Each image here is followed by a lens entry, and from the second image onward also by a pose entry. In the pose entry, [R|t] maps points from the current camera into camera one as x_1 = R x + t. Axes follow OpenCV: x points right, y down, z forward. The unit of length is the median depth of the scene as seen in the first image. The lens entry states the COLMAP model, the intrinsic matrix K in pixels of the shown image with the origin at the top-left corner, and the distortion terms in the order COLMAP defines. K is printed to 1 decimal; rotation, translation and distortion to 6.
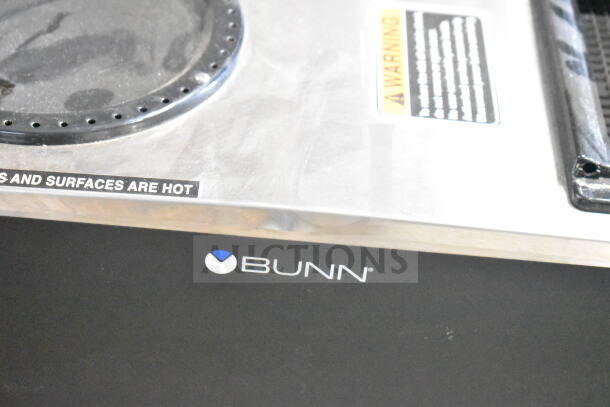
lens RADIAL K [[1407.3, 0, 305.1], [0, 1407.3, 204.3], [0, 0, 1]] dist [-0.063284, 0.000000]
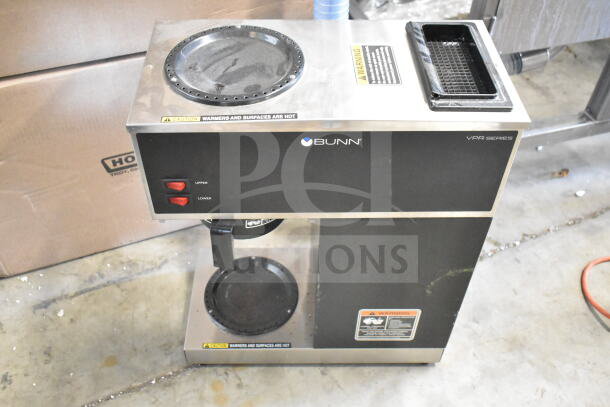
lens RADIAL K [[602.8, 0, 301.9], [0, 602.8, 202.4], [0, 0, 1]] dist [-0.035752, 0.000000]
pose [[0.995763, -0.091025, -0.013041, -0.060929], [0.091854, 0.991248, 0.094813, 0.043316], [0.004296, -0.095609, 0.995410, -0.191969]]
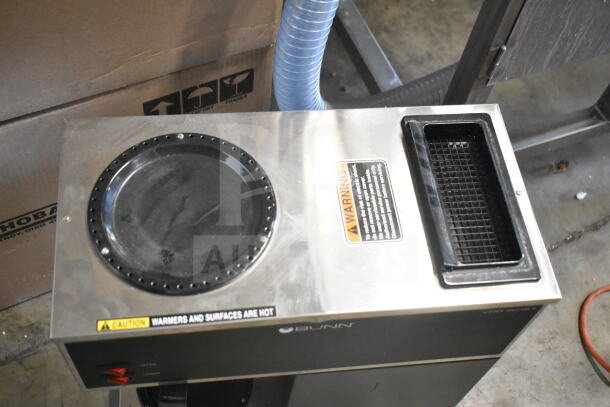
lens RADIAL K [[748.3, 0, 305.6], [0, 748.3, 204.0], [0, 0, 1]] dist [-0.021442, 0.000000]
pose [[0.988338, -0.124348, 0.087893, -0.101464], [0.089942, 0.942463, 0.321984, -0.485814], [-0.122874, -0.310324, 0.942656, -0.040433]]
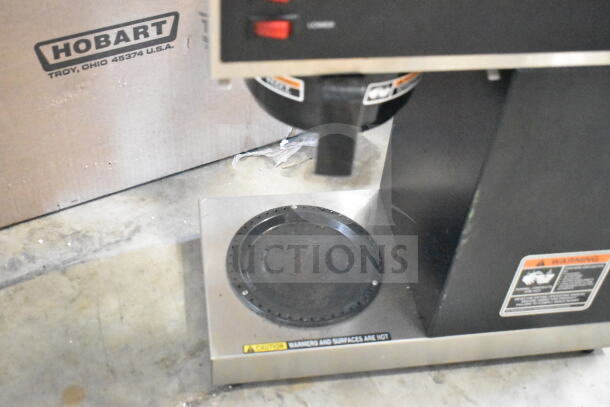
lens RADIAL K [[772.1, 0, 306.8], [0, 772.1, 203.1], [0, 0, 1]] dist [-0.038246, 0.000000]
pose [[0.980080, -0.148511, 0.131863, -0.422145], [0.137482, 0.986481, 0.089184, 0.244077], [-0.143325, -0.069278, 0.987248, 0.213425]]
